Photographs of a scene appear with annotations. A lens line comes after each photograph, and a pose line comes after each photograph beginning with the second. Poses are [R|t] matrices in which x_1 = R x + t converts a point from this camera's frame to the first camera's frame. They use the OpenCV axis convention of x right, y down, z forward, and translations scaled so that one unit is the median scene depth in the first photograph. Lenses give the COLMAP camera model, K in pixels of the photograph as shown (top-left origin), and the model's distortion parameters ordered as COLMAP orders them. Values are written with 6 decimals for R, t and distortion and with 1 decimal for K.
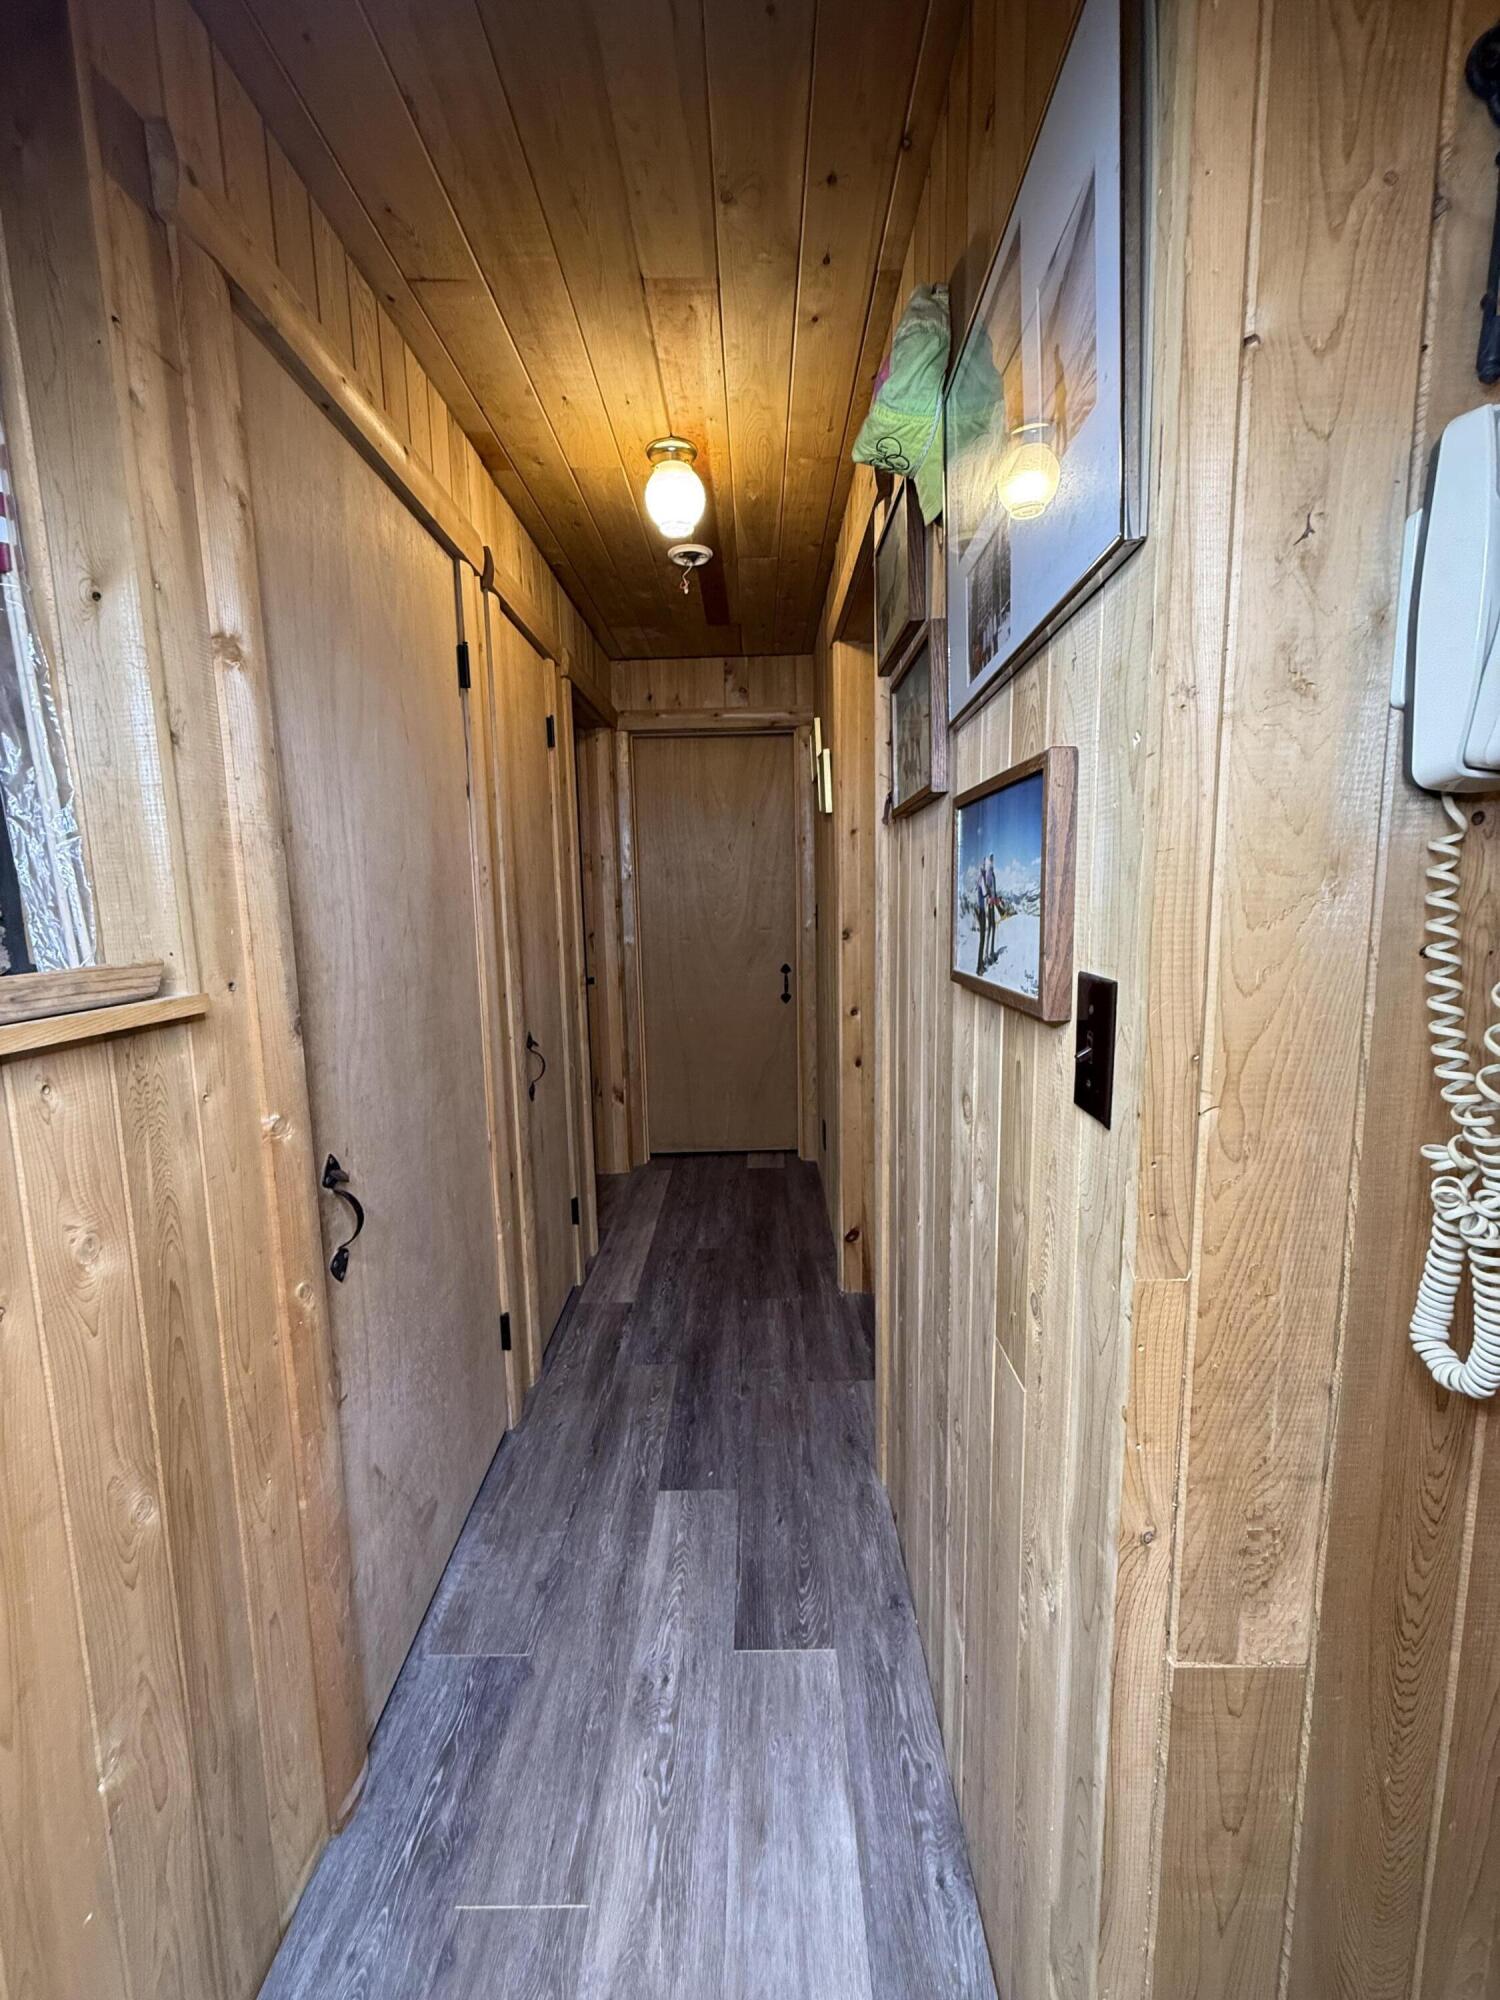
lens RADIAL K [[798.6, 0, 747.5], [0, 798.6, 993.9], [0, 0, 1]] dist [-0.002687, -0.000114]
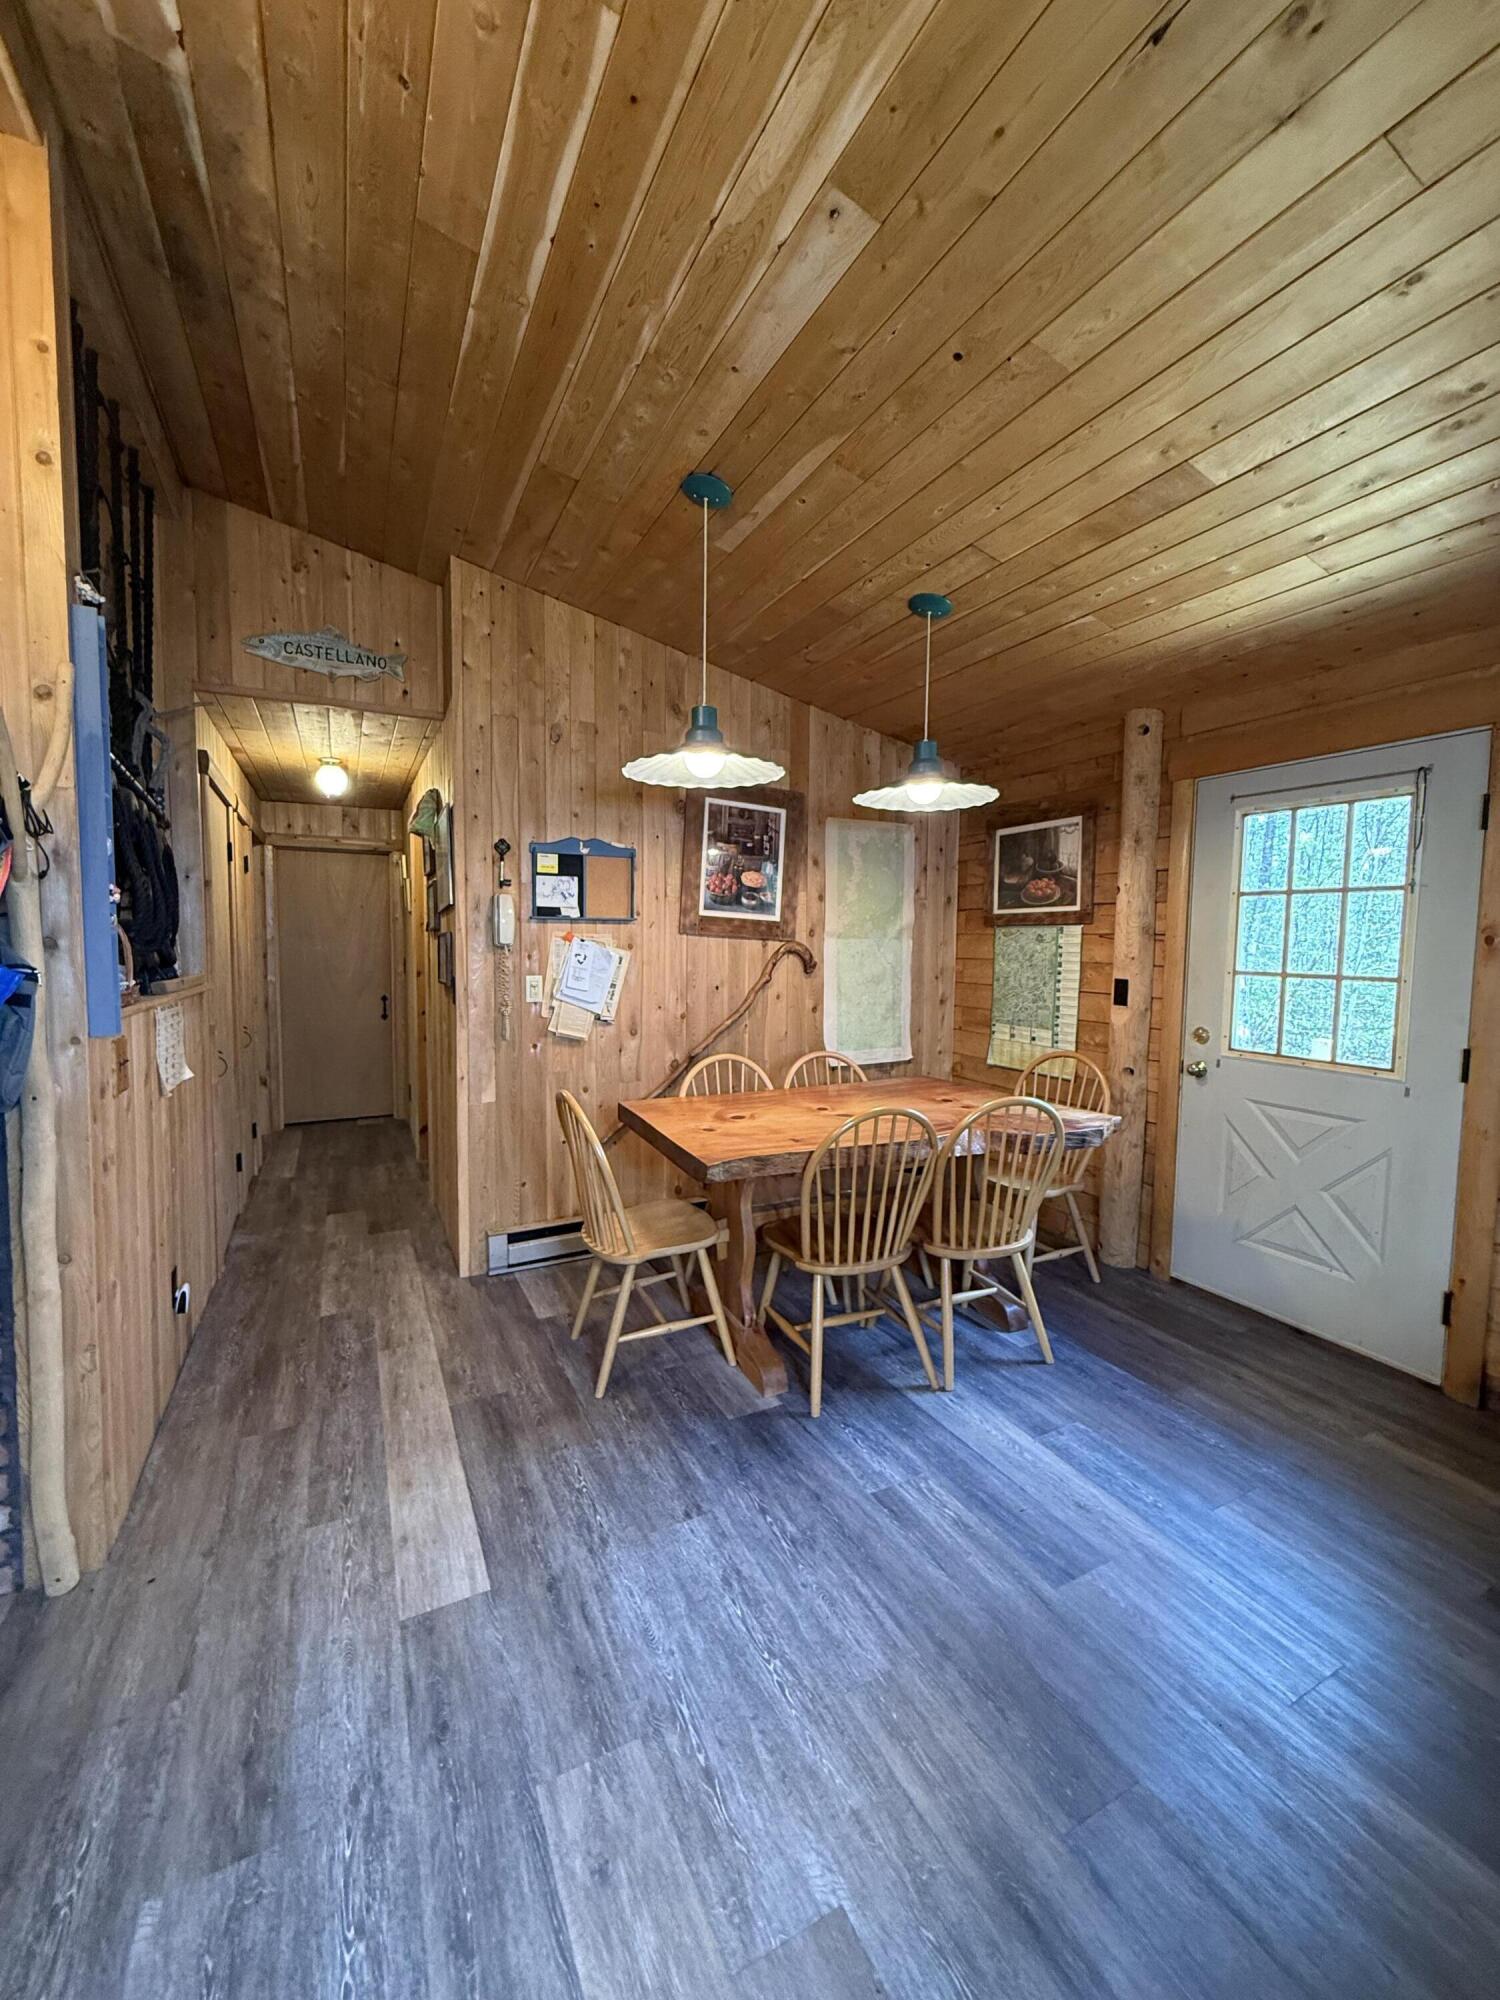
lens RADIAL K [[798.6, 0, 753.1], [0, 798.6, 992.7], [0, 0, 1]] dist [-0.002687, -0.000114]
pose [[0.884430, -0.000331, 0.466673, -0.054600], [0.030639, 0.997883, -0.057358, 0.087553], [-0.465667, 0.065028, 0.882568, -0.906878]]
